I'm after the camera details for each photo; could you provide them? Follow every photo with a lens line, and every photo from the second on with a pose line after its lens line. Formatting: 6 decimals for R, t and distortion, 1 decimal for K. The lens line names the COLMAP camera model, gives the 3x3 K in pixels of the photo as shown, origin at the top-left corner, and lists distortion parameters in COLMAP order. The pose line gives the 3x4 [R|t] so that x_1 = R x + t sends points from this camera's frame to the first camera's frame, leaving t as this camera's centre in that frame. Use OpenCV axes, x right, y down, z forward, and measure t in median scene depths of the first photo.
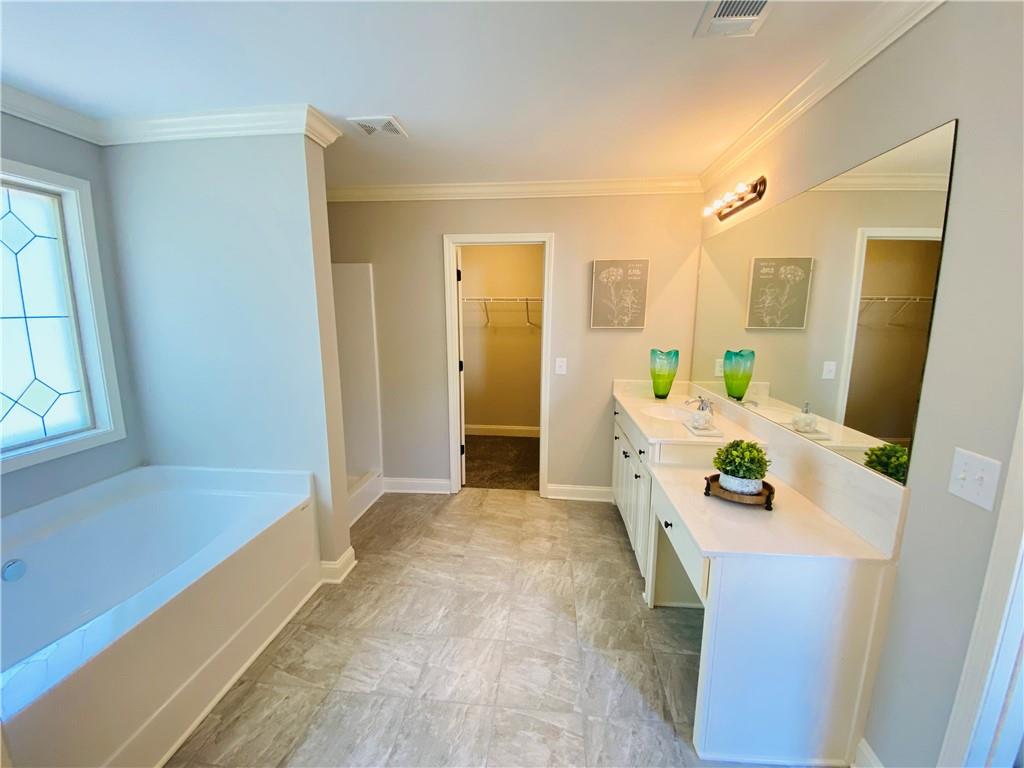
lens RADIAL K [[418.1, 0, 512.4], [0, 418.1, 381.5], [0, 0, 1]] dist [0.047517, -0.035944]
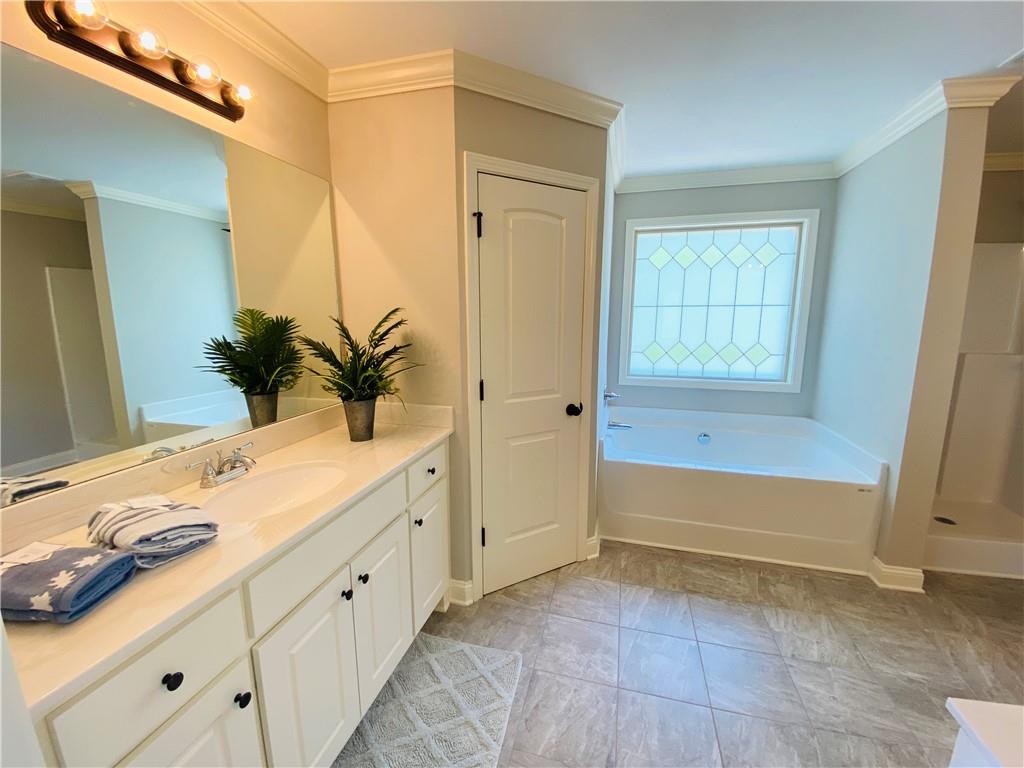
lens RADIAL K [[418.1, 0, 512.4], [0, 418.1, 381.5], [0, 0, 1]] dist [0.047517, -0.035944]
pose [[-0.158616, 0.153458, -0.975342, 0.653687], [-0.157106, 0.971339, 0.178378, -0.004924], [0.974761, 0.181526, -0.129961, 0.289648]]
